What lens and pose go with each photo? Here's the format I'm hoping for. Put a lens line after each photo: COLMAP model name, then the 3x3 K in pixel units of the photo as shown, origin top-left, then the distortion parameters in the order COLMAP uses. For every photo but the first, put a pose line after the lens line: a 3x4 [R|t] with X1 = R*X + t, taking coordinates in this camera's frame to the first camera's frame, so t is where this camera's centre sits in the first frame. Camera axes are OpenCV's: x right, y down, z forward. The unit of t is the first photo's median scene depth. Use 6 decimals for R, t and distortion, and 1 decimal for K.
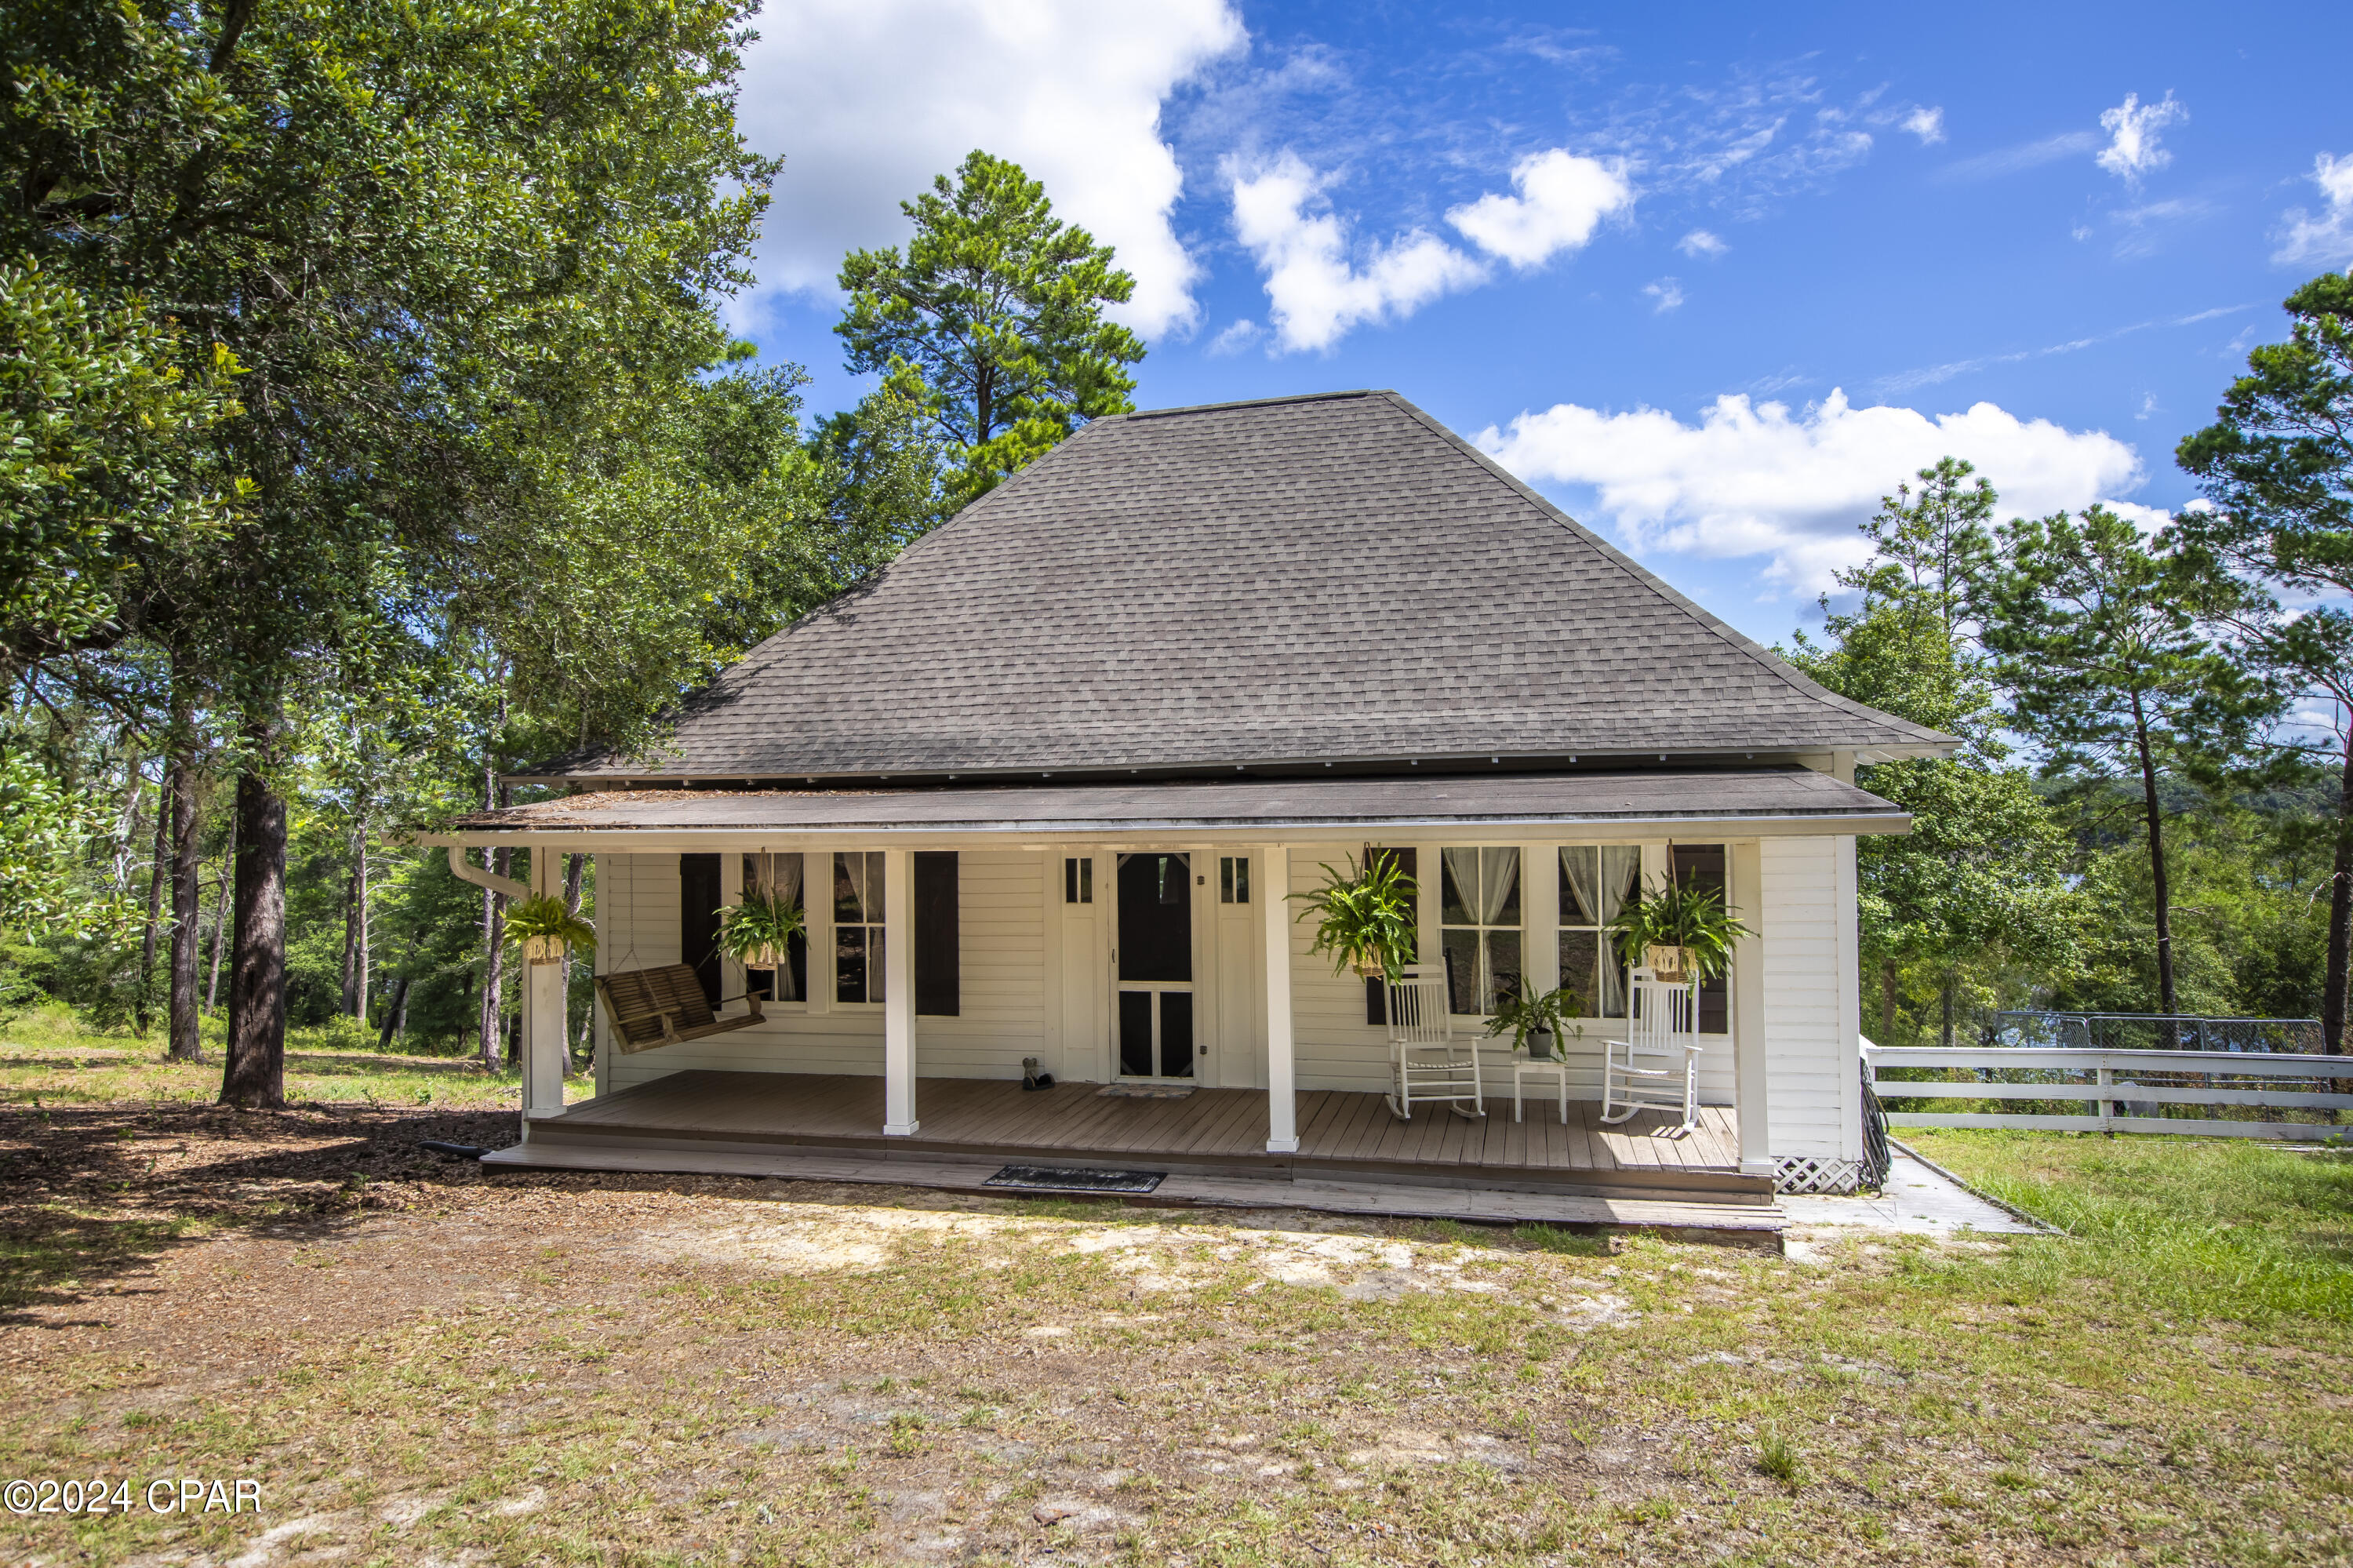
lens RADIAL K [[1371.4, 0, 1175.2], [0, 1371.4, 712.7], [0, 0, 1]] dist [0.036552, -0.046753]
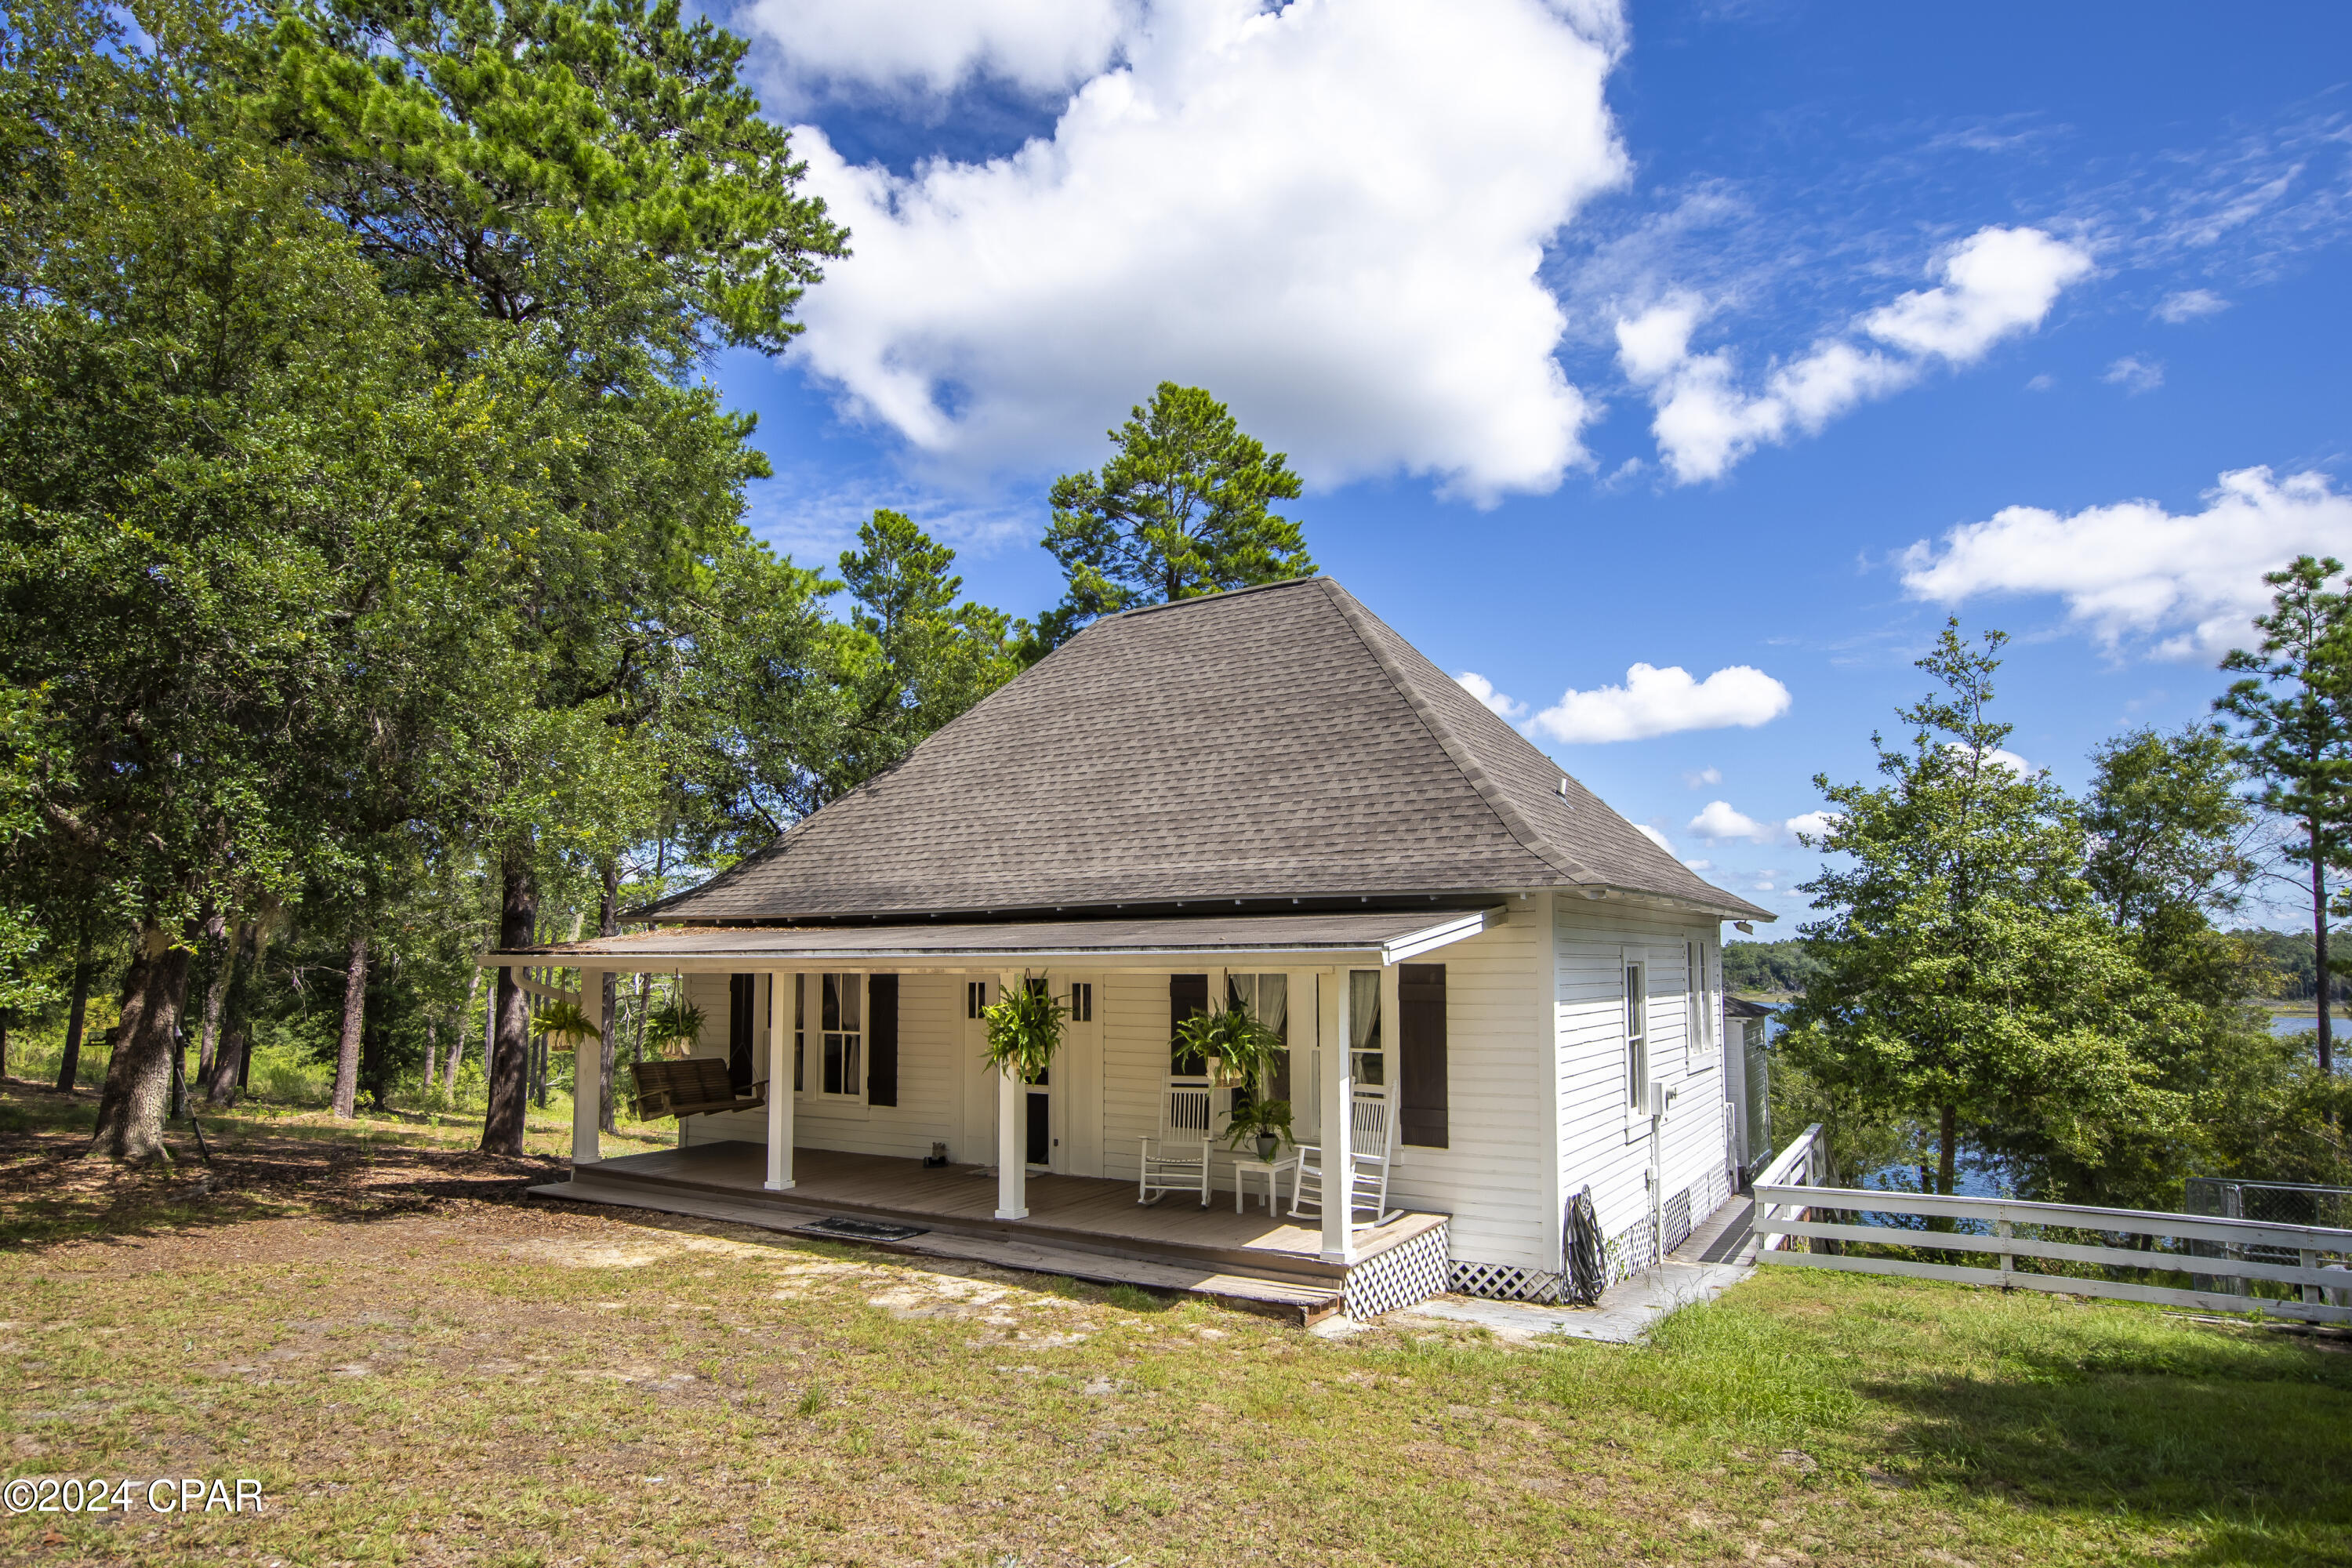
lens RADIAL K [[1308.7, 0, 1181.8], [0, 1308.7, 734.6], [0, 0, 1]] dist [0.009750, -0.000379]
pose [[0.948781, -0.045046, -0.312707, 0.508030], [0.017409, 0.995734, -0.090618, -0.006986], [0.315455, 0.080533, 0.945517, -0.090921]]
